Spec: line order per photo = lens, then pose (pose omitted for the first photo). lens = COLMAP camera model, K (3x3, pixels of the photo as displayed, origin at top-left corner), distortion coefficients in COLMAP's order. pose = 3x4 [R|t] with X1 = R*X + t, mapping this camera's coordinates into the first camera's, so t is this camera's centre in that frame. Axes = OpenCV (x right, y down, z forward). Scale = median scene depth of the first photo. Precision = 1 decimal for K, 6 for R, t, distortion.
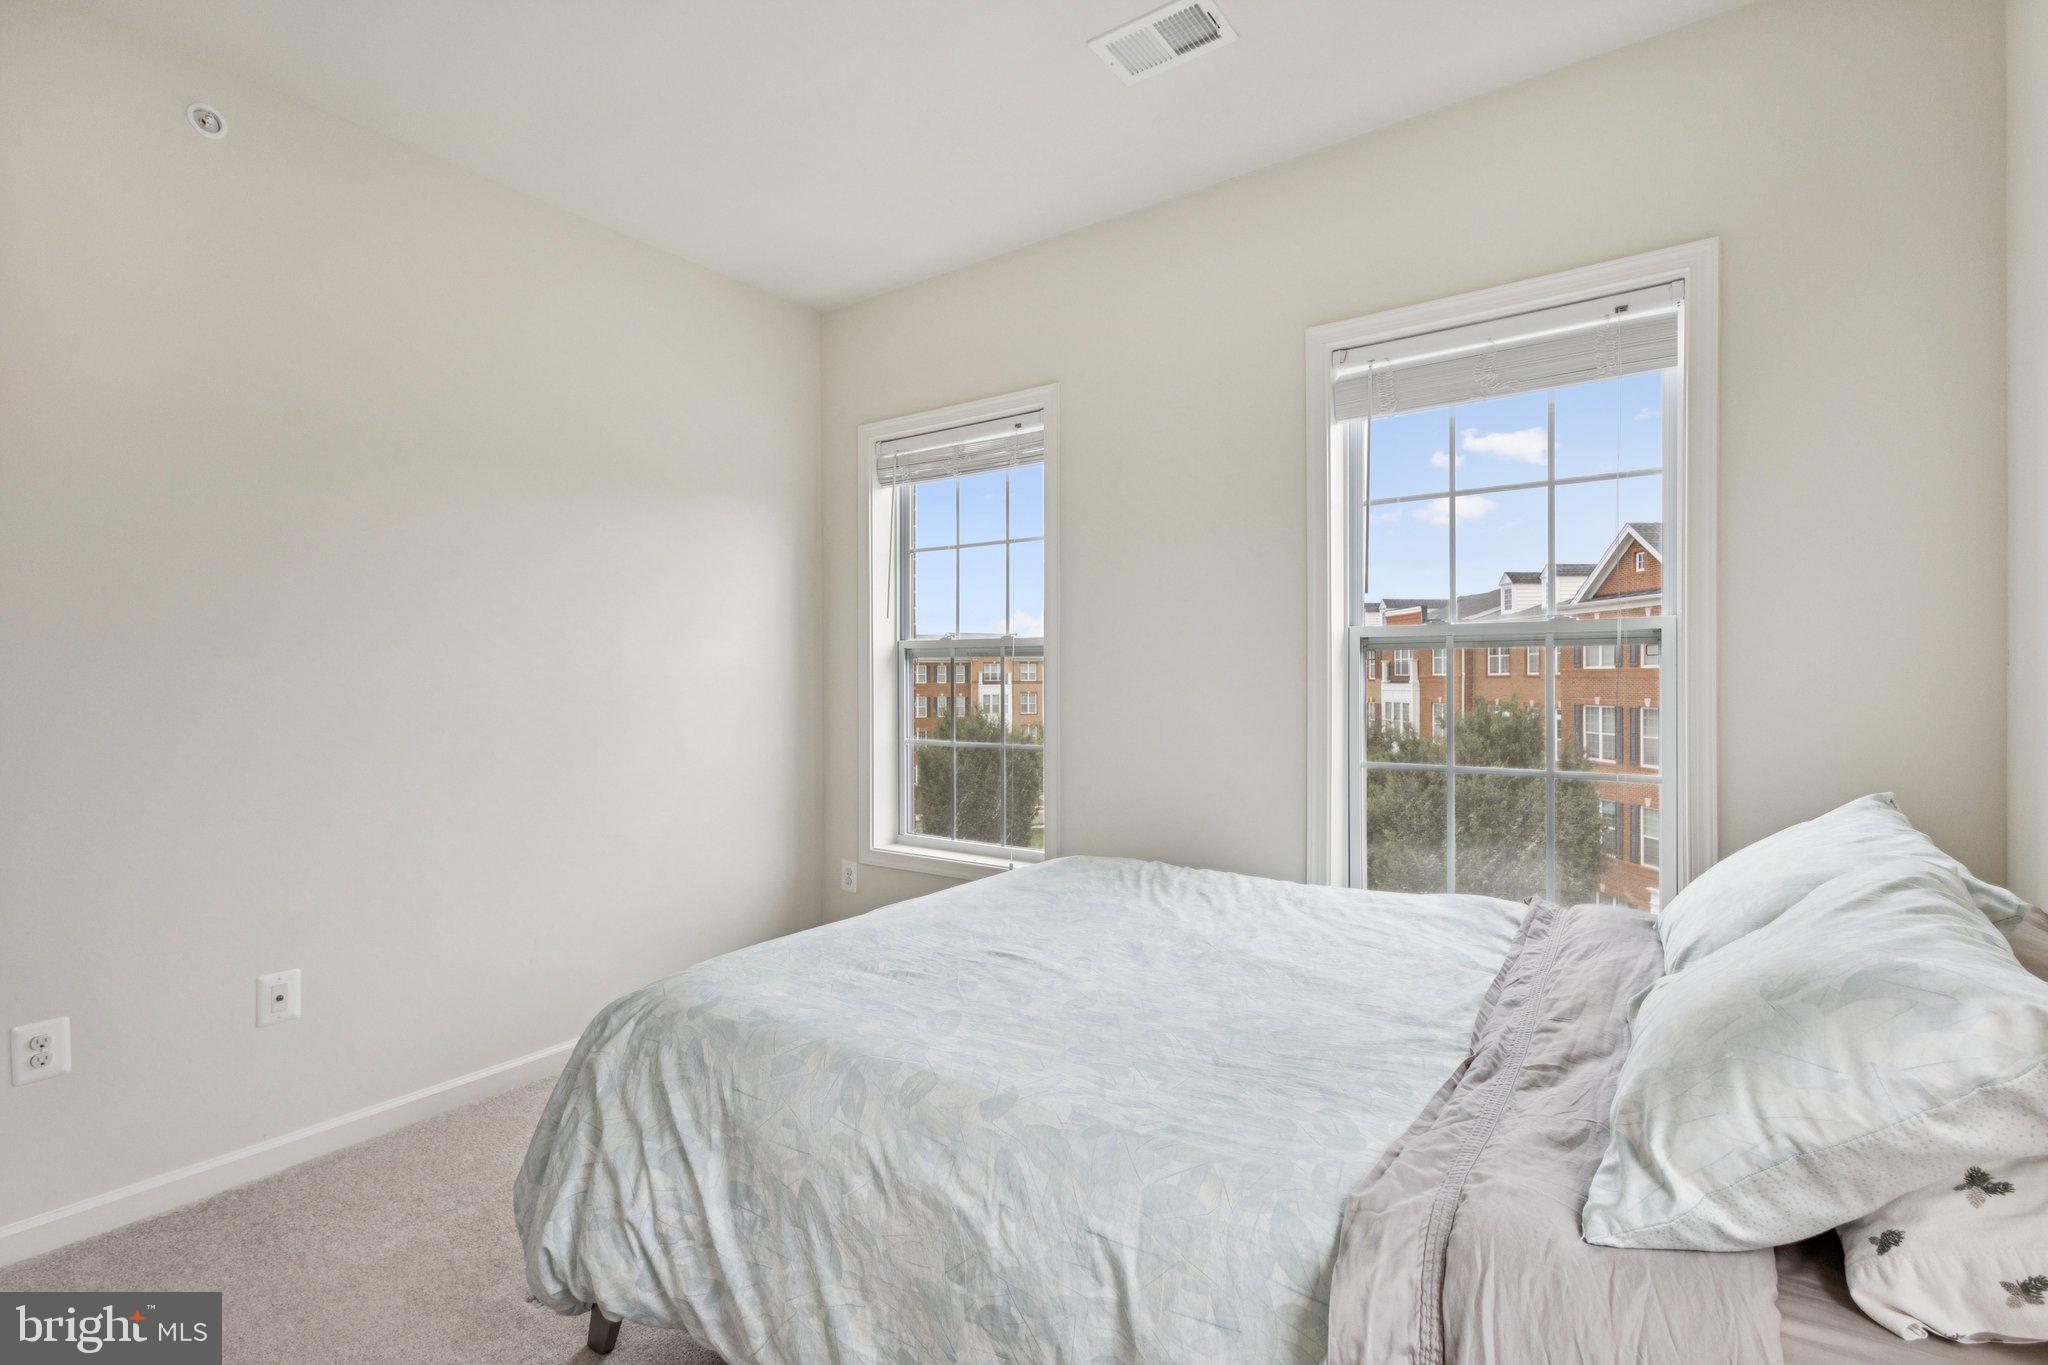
lens RADIAL K [[942.1, 0, 1018.0], [0, 942.1, 682.4], [0, 0, 1]] dist [0.001884, -0.000520]
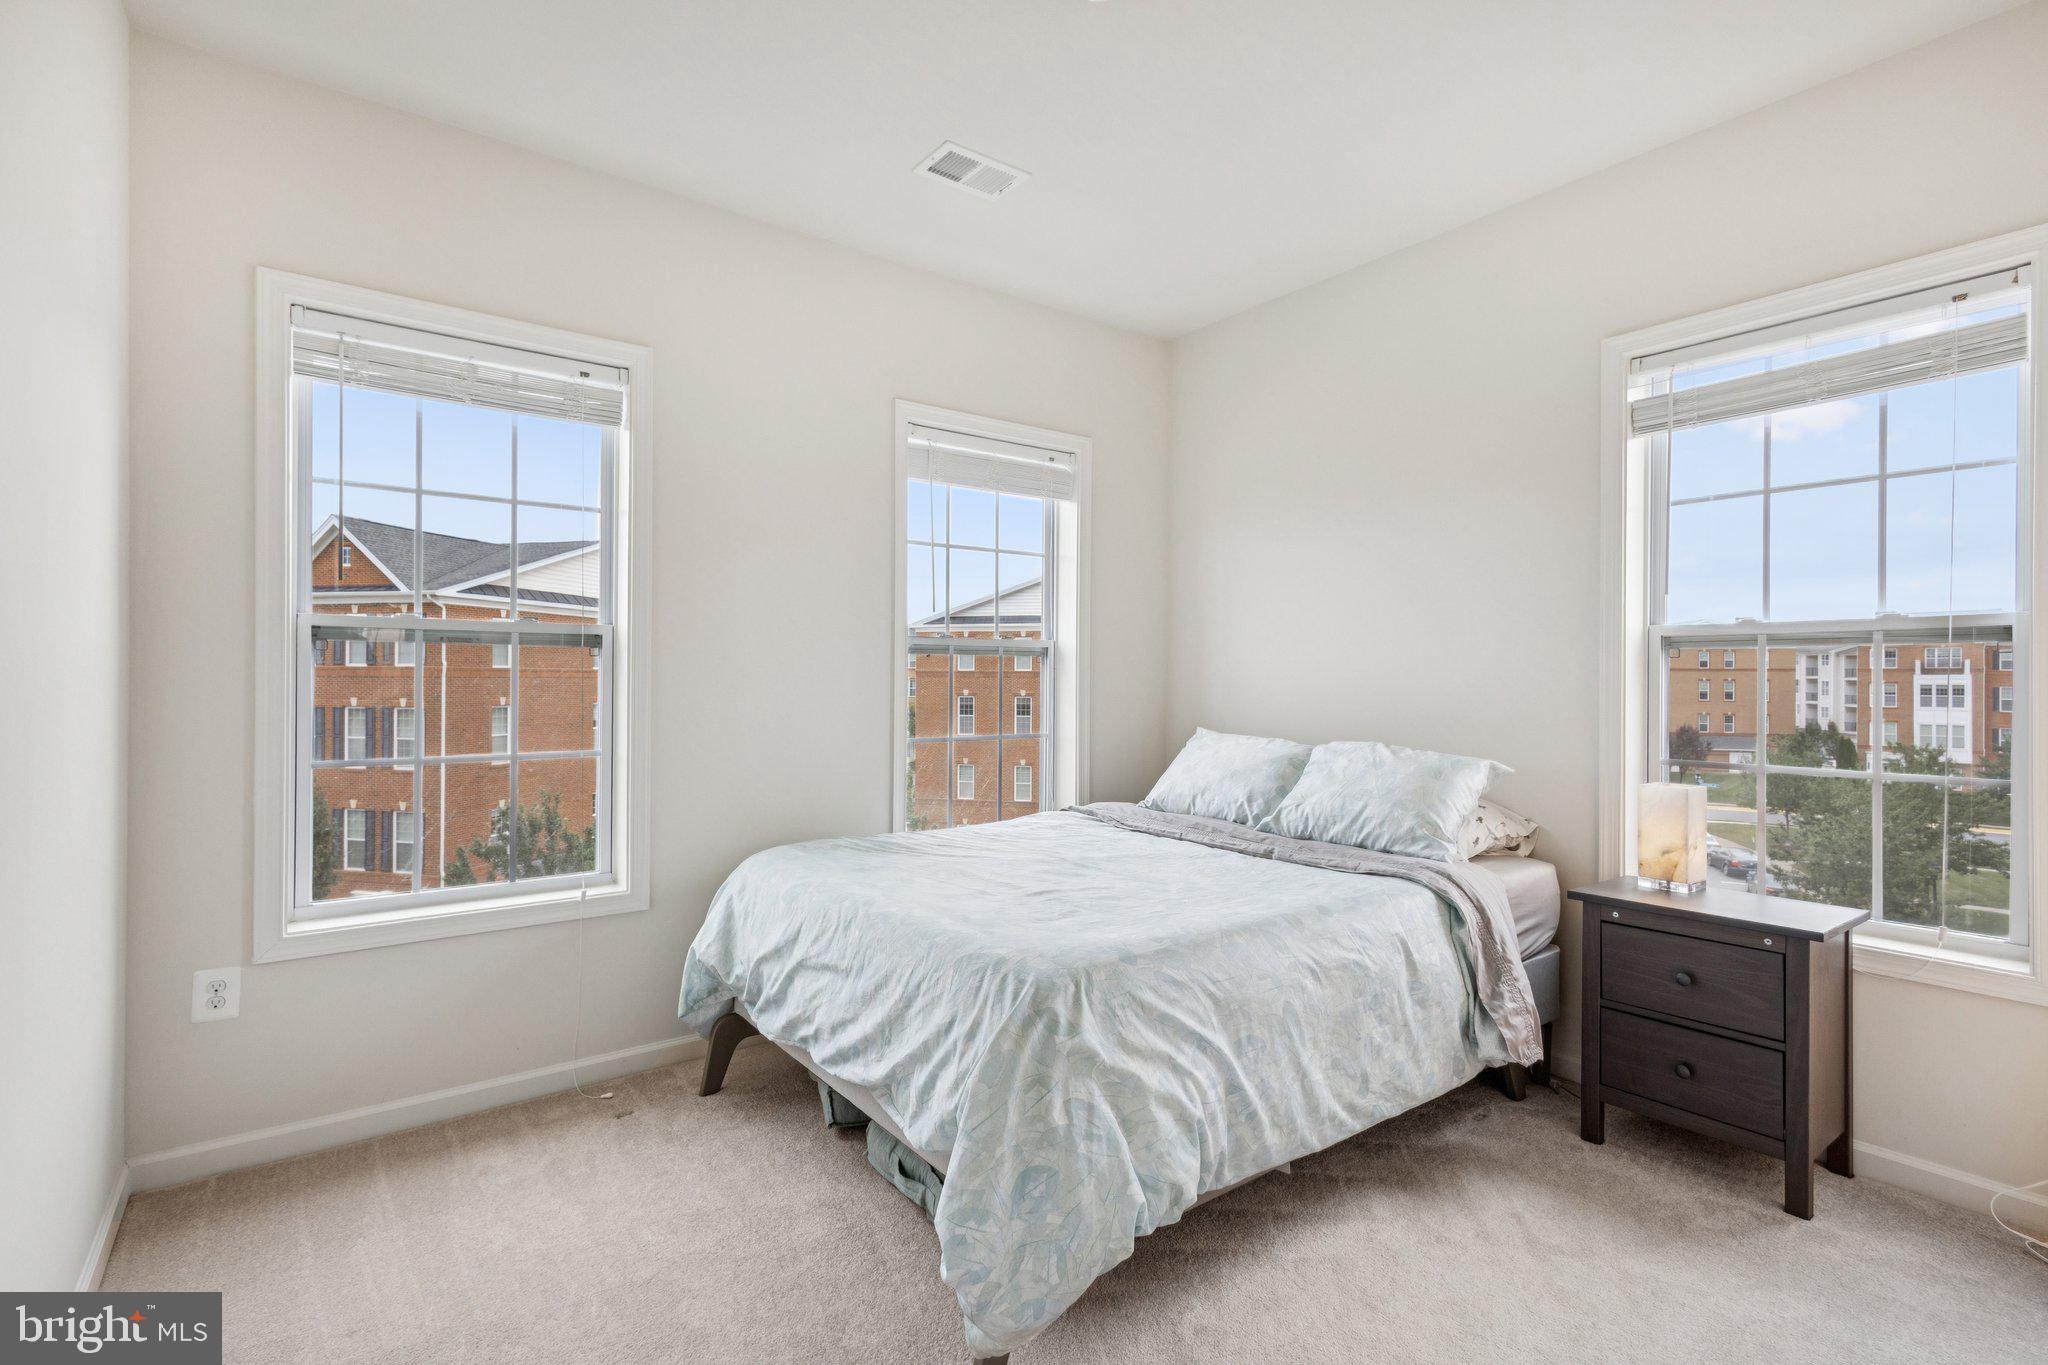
lens RADIAL K [[969.5, 0, 1028.6], [0, 969.5, 679.0], [0, 0, 1]] dist [0.001903, -0.000112]
pose [[0.299126, 0.002768, 0.954209, -1.512060], [0.000121, 0.999996, -0.002939, 0.009465], [-0.954213, 0.000994, 0.299125, 0.759069]]
